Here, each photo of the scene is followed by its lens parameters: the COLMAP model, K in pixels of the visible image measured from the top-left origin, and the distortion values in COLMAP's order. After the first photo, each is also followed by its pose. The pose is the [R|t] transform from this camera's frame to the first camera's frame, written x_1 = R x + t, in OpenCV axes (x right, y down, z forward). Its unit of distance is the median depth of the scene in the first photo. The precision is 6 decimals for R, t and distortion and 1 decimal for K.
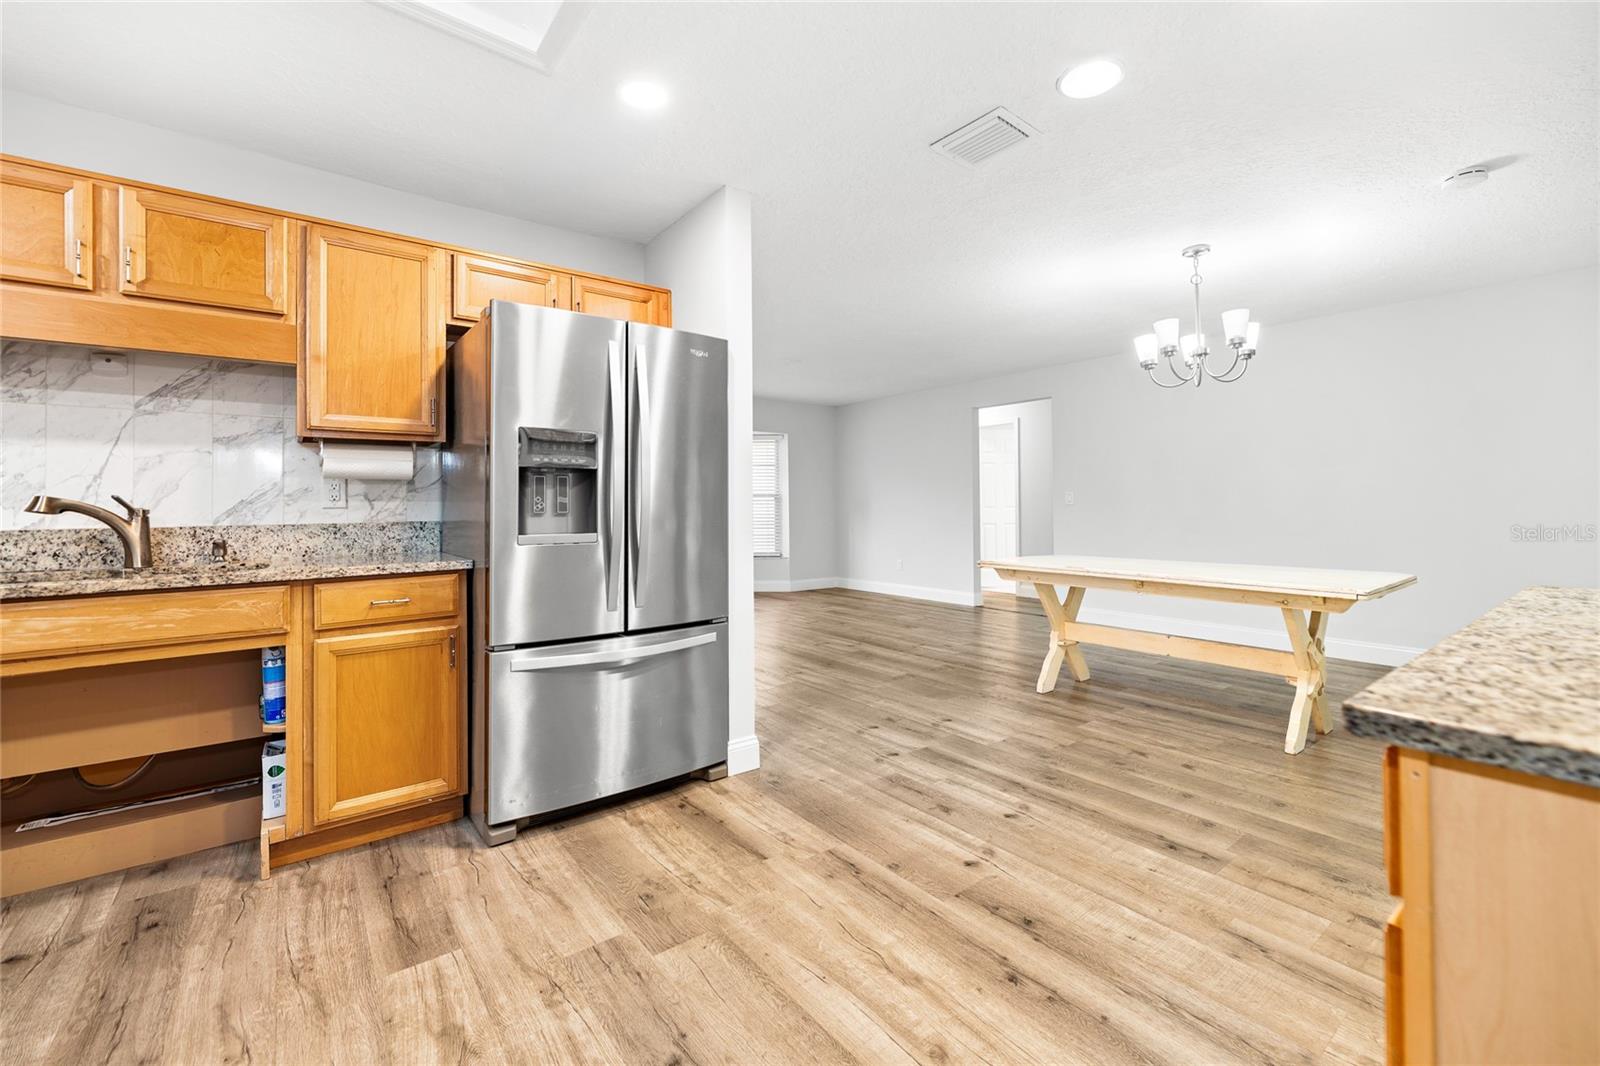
lens RADIAL K [[658.0, 0, 793.3], [0, 658.0, 493.8], [0, 0, 1]] dist [0.000530, -0.001067]
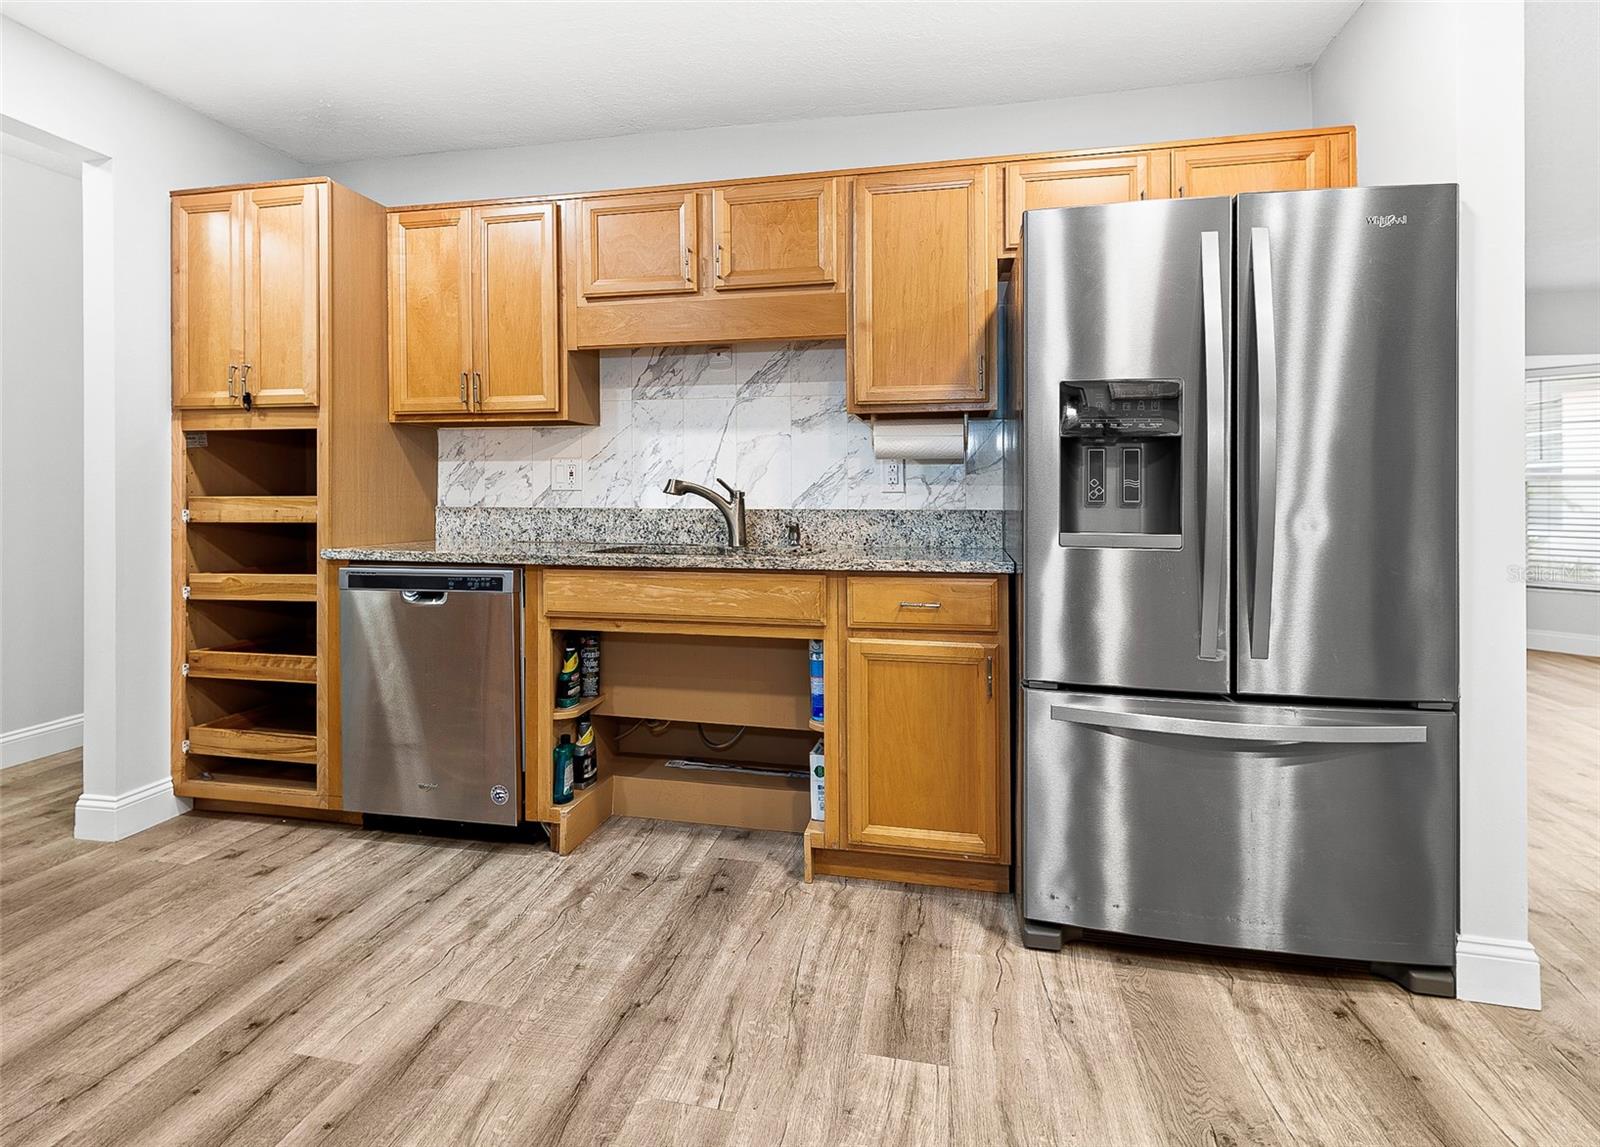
lens RADIAL K [[855.5, 0, 766.2], [0, 855.5, 487.5], [0, 0, 1]] dist [0.002136, -0.000969]
pose [[0.638649, 0.006184, -0.769473, 0.094214], [0.004950, 0.999914, 0.012145, 0.000517], [0.769482, -0.011565, 0.638564, 0.153575]]
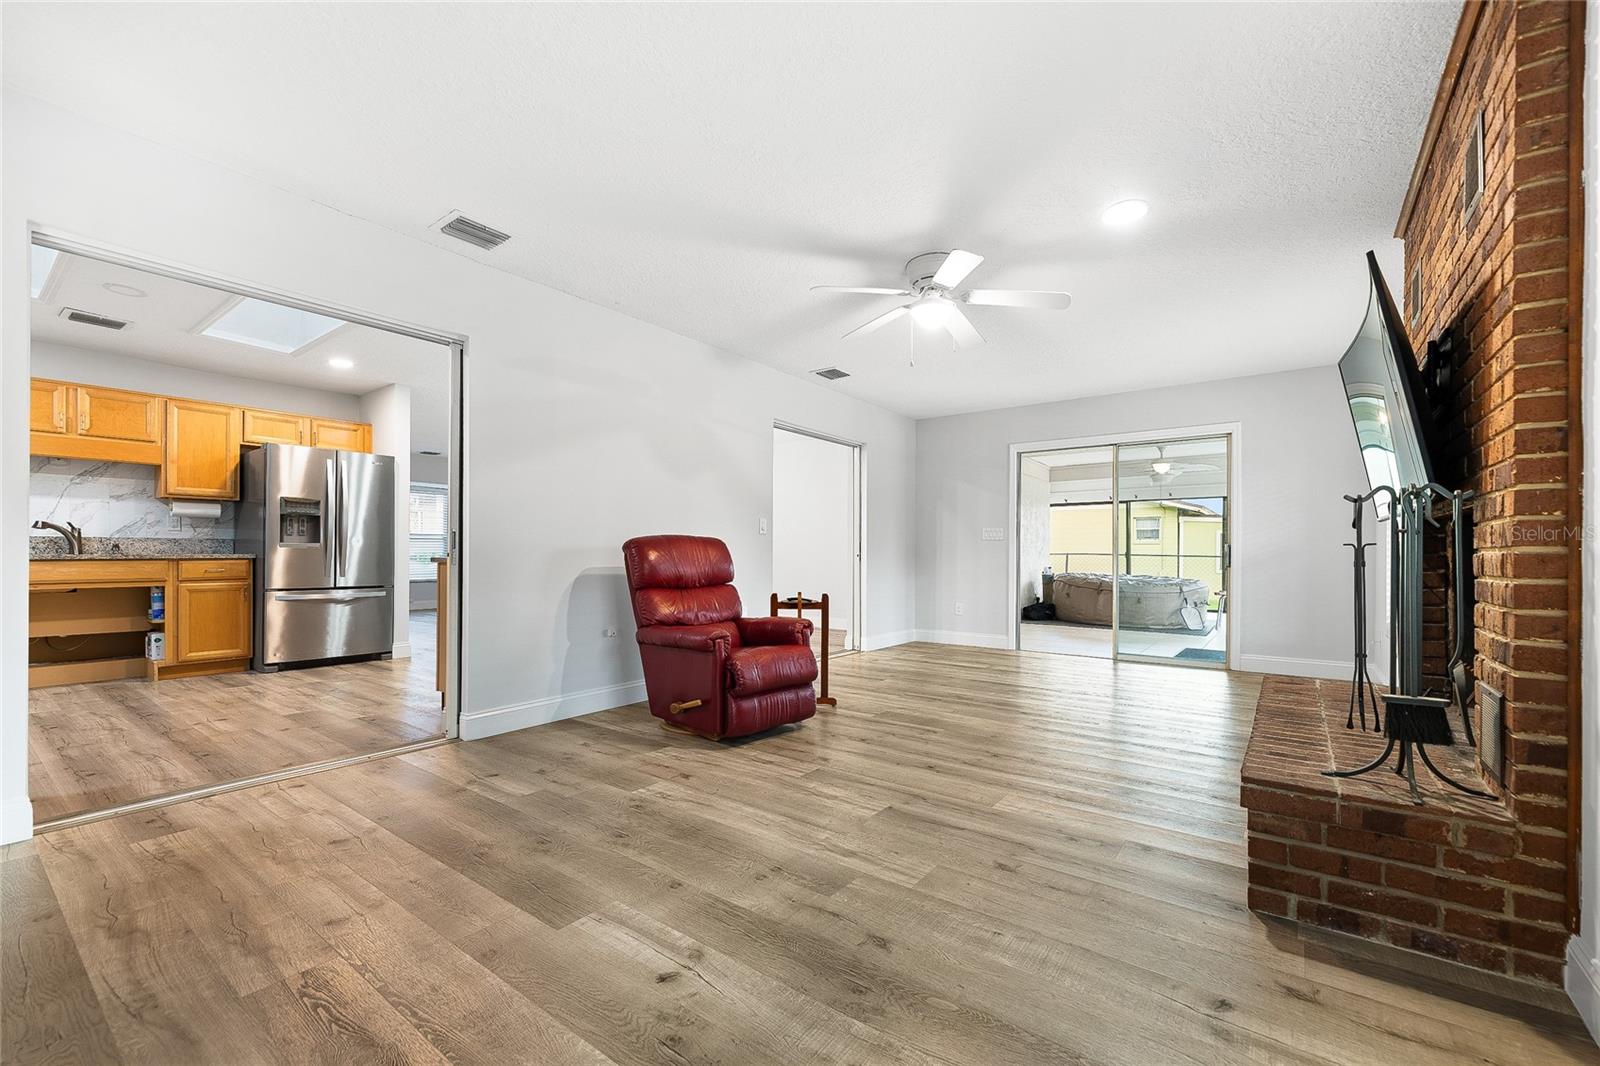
lens RADIAL K [[658.0, 0, 803.5], [0, 658.0, 552.6], [0, 0, 1]] dist [0.000530, -0.001067]
pose [[0.960623, 0.011708, 0.277608, 0.719114], [-0.016243, 0.999769, 0.014041, 0.034292], [-0.277380, -0.017997, 0.960592, -1.758672]]
